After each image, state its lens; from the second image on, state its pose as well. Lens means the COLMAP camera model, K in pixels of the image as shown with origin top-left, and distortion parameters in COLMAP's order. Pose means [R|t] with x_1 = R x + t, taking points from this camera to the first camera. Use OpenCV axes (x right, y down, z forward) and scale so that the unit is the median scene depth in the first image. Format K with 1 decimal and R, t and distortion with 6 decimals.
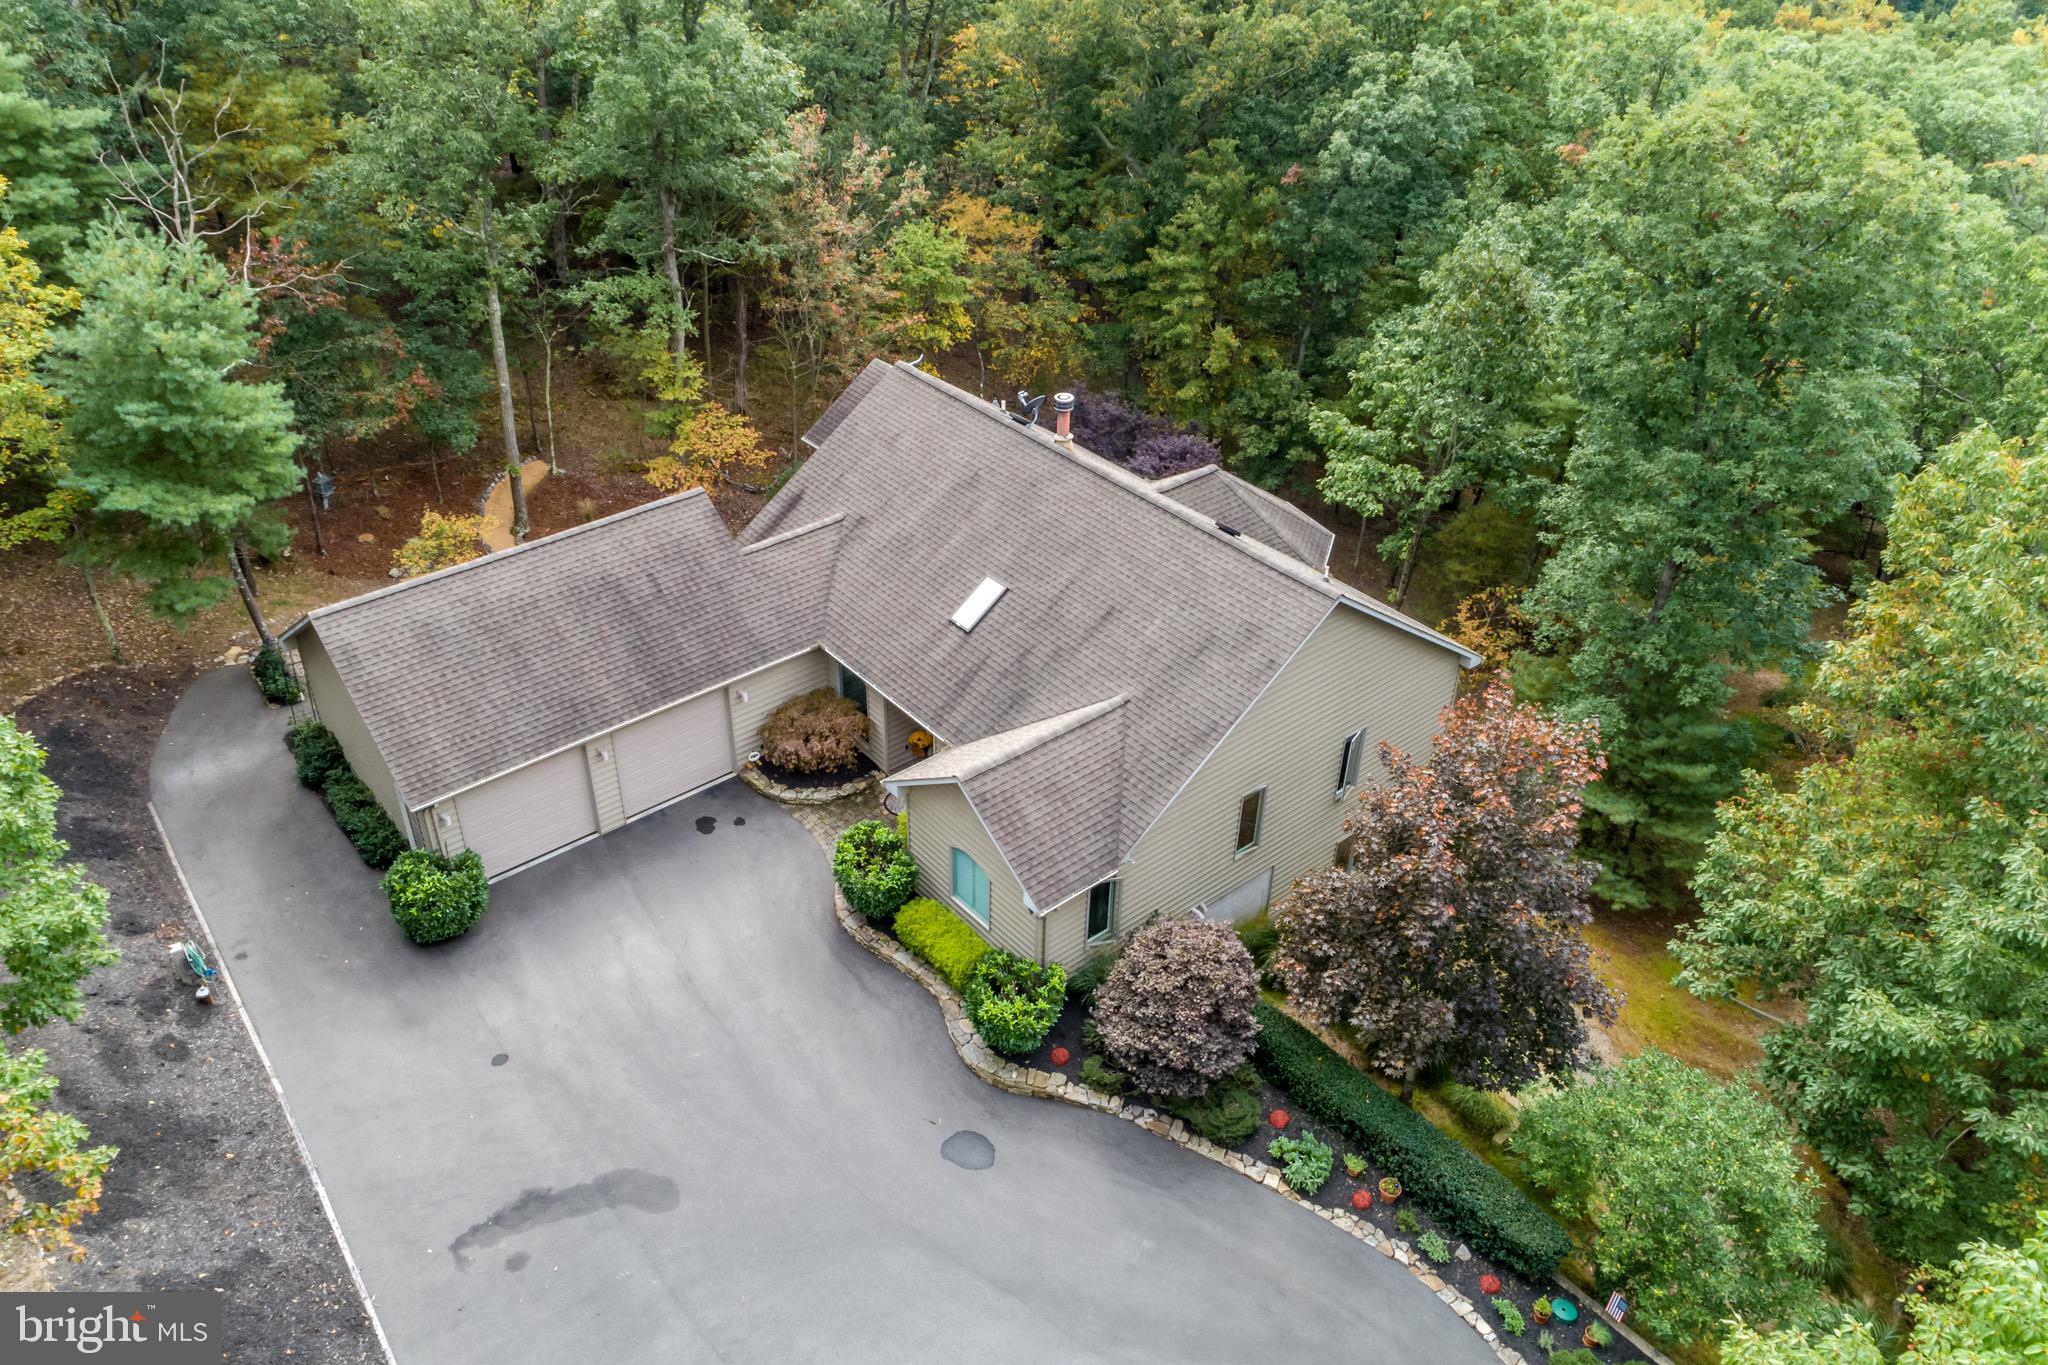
lens RADIAL K [[1504.5, 0, 1032.2], [0, 1504.5, 684.8], [0, 0, 1]] dist [-0.005119, 0.007625]
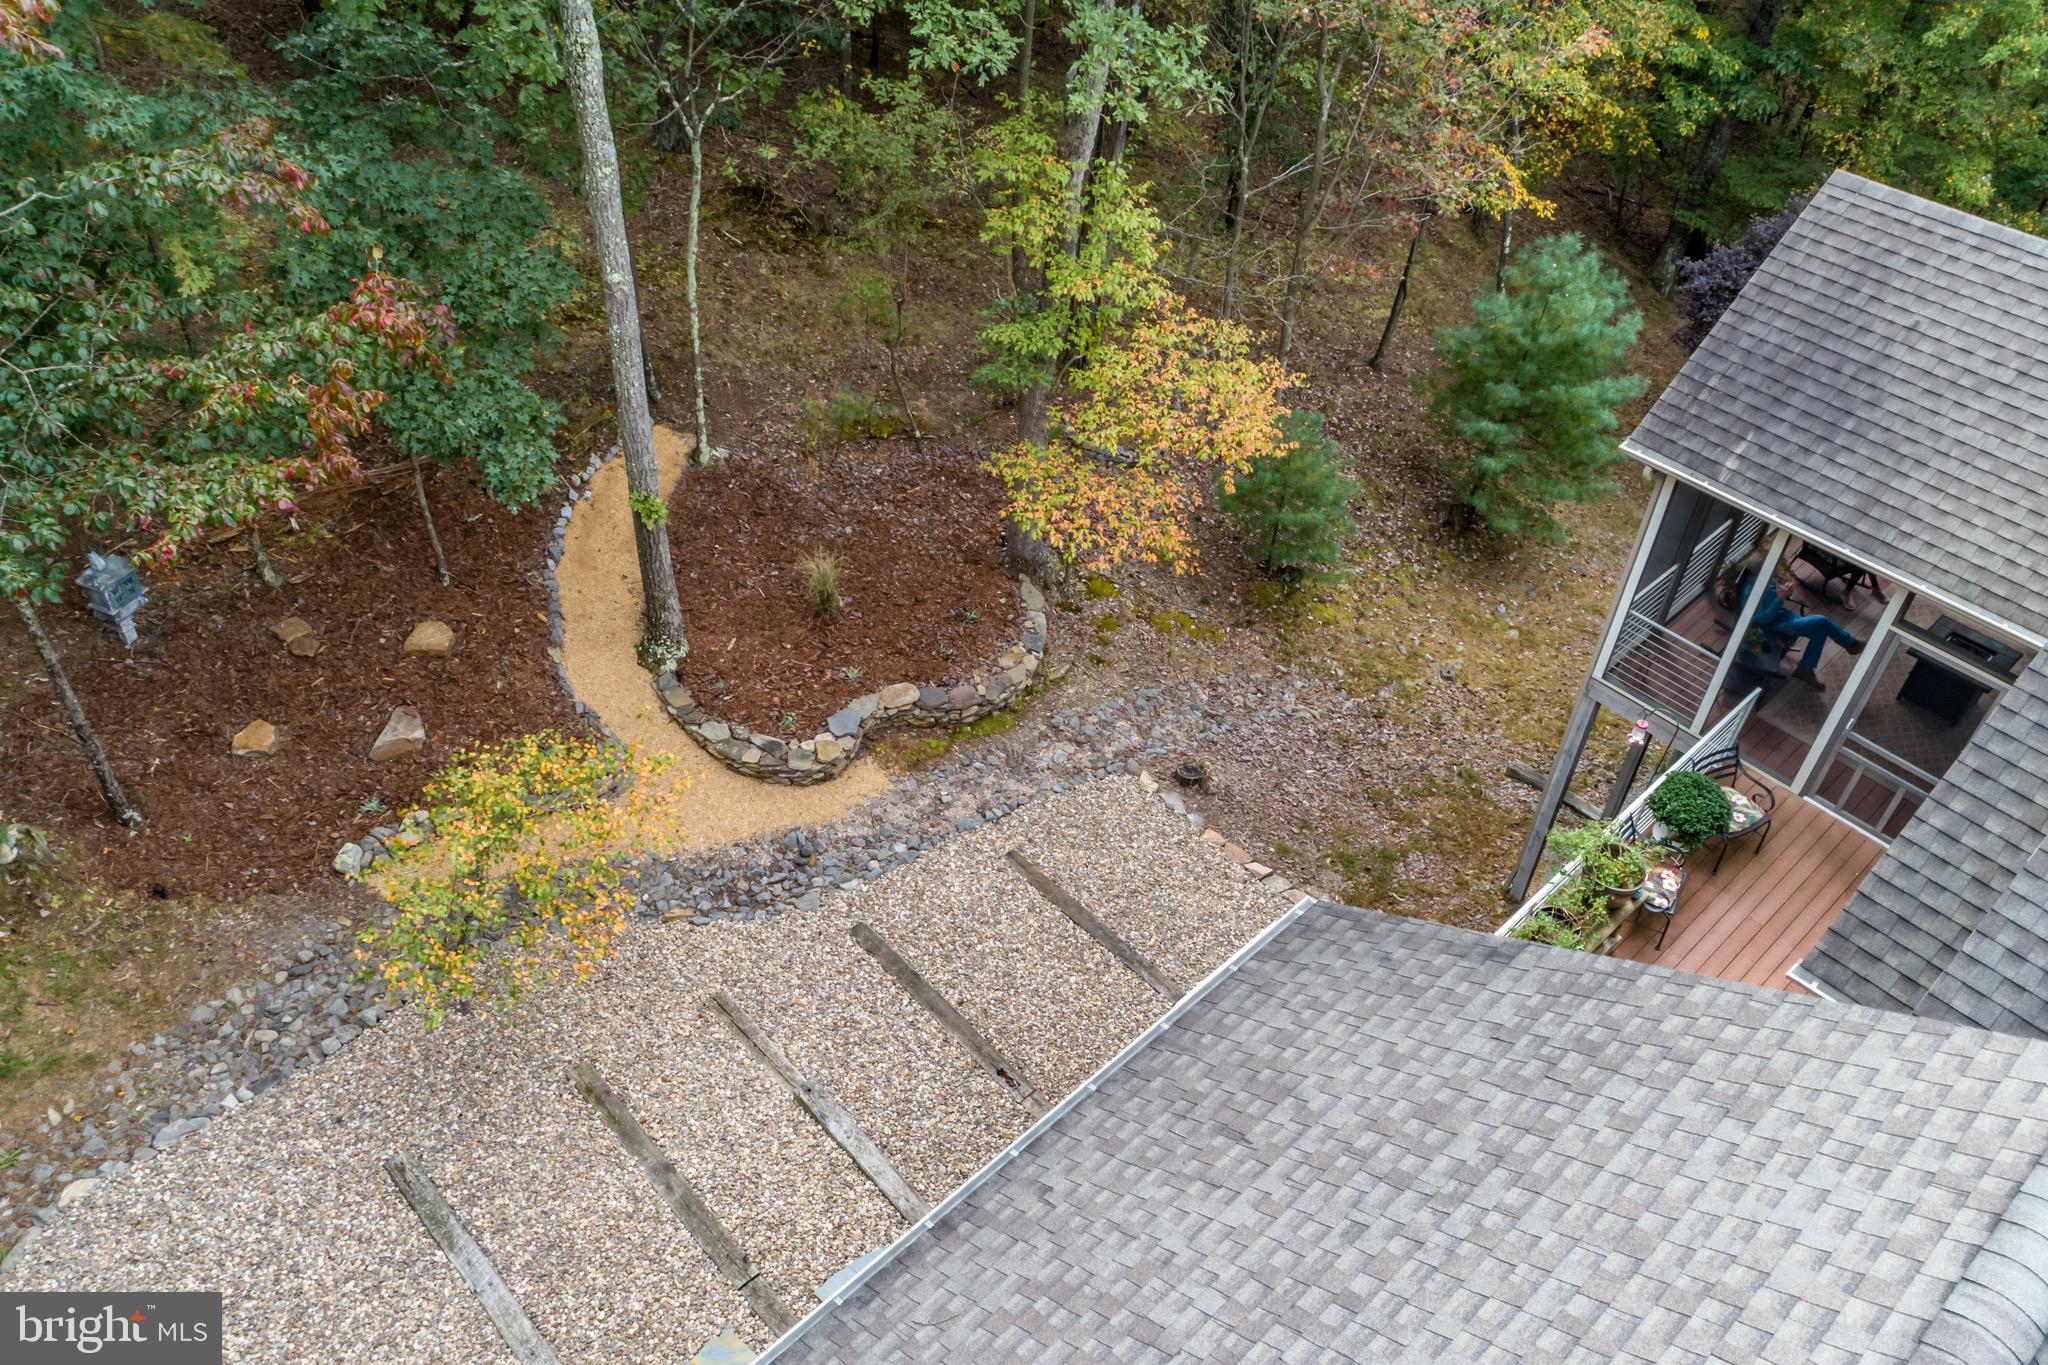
lens RADIAL K [[1504.5, 0, 1020.9], [0, 1504.5, 680.9], [0, 0, 1]] dist [-0.005119, 0.007625]
pose [[0.998727, -0.039310, 0.031597, -0.397155], [0.033901, 0.987098, 0.156489, -0.230847], [-0.037340, -0.155219, 0.987174, 0.937483]]
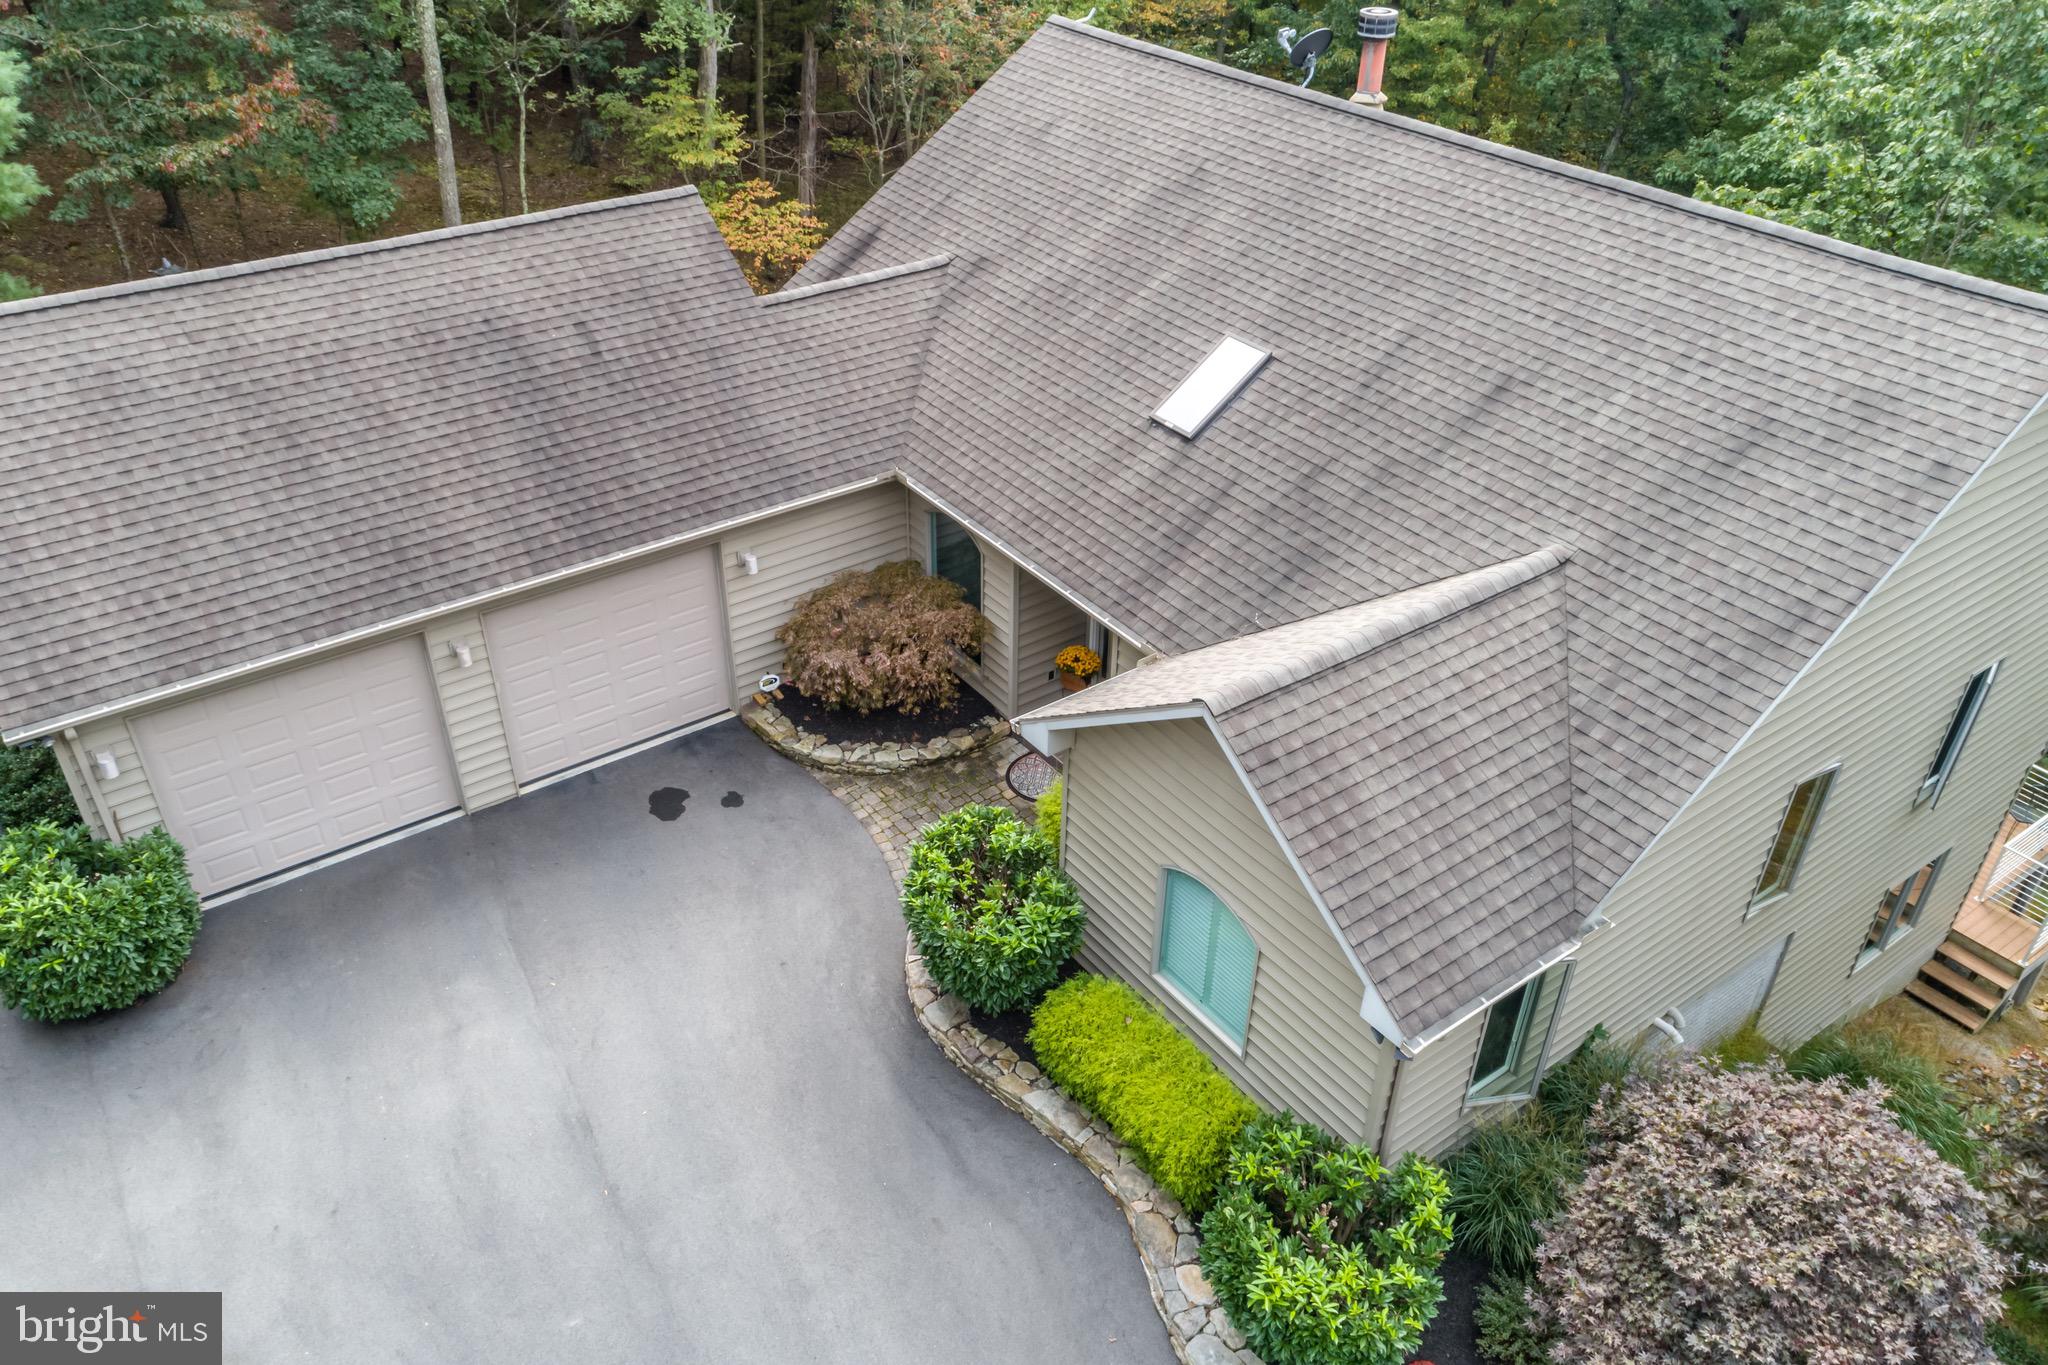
lens RADIAL K [[1504.5, 0, 1035.6], [0, 1504.5, 689.9], [0, 0, 1]] dist [-0.005119, 0.007625]
pose [[0.997721, 0.036321, -0.056860, -0.064860], [-0.036514, 0.999330, -0.002366, 0.053739], [0.056736, 0.004437, 0.998379, 0.517750]]
